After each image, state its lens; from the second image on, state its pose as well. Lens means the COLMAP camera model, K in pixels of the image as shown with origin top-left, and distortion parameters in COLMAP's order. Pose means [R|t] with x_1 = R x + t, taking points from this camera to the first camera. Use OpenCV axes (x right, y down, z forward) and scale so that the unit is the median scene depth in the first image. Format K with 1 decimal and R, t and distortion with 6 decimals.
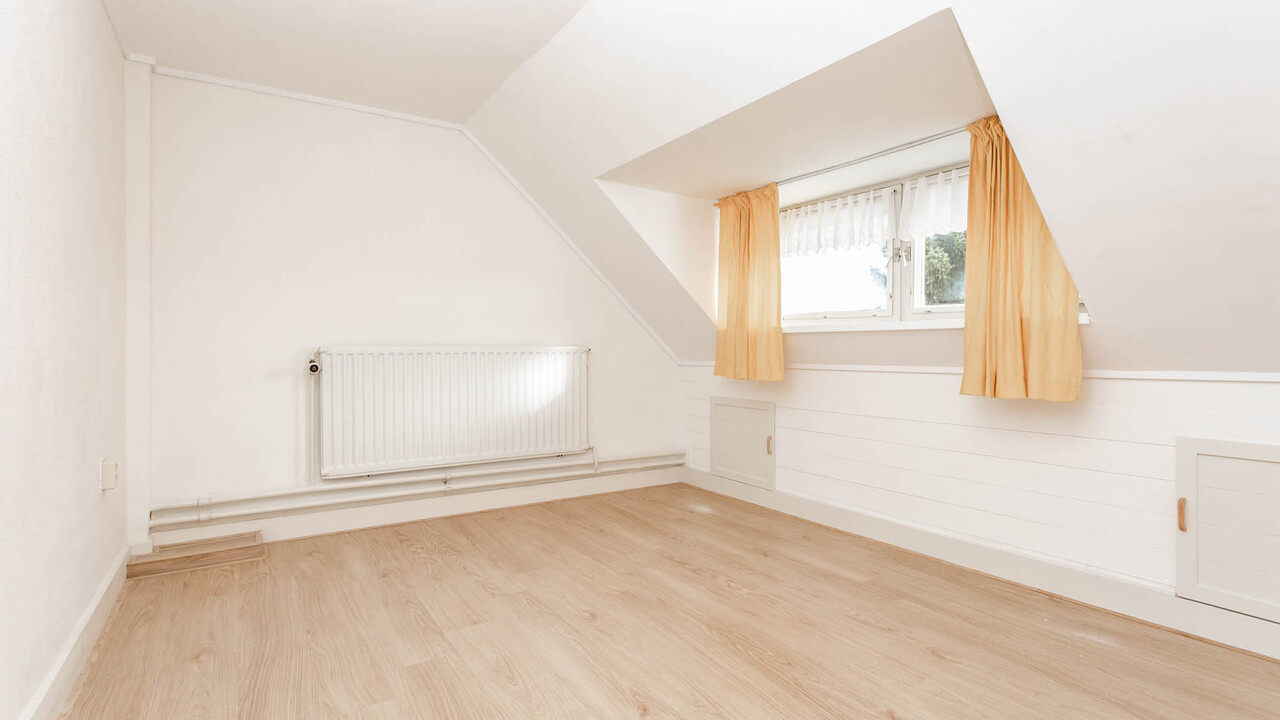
lens RADIAL K [[612.4, 0, 639.3], [0, 612.4, 358.1], [0, 0, 1]] dist [0.008473, 0.000449]
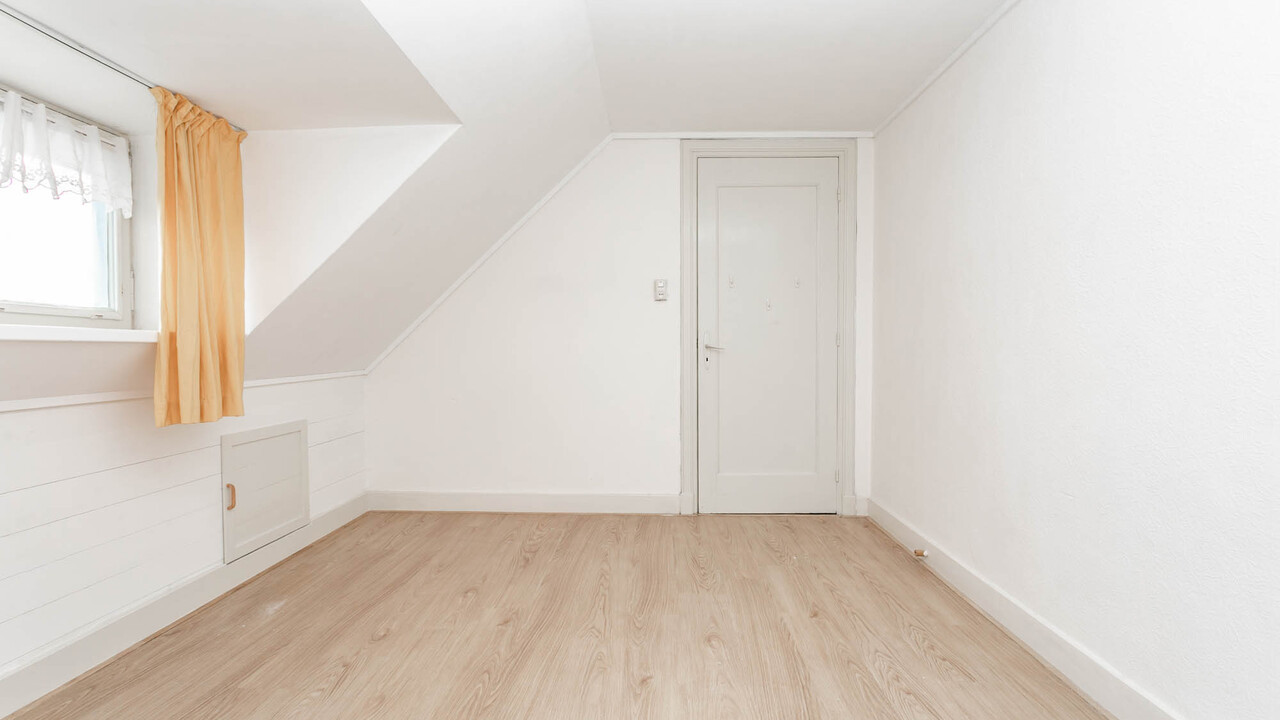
lens RADIAL K [[612.4, 0, 639.8], [0, 612.4, 358.8], [0, 0, 1]] dist [0.008473, 0.000449]
pose [[-0.823243, -0.009263, 0.567613, -0.488900], [0.008493, 0.999554, 0.028630, -0.051534], [-0.567625, 0.028390, -0.822797, 1.492843]]
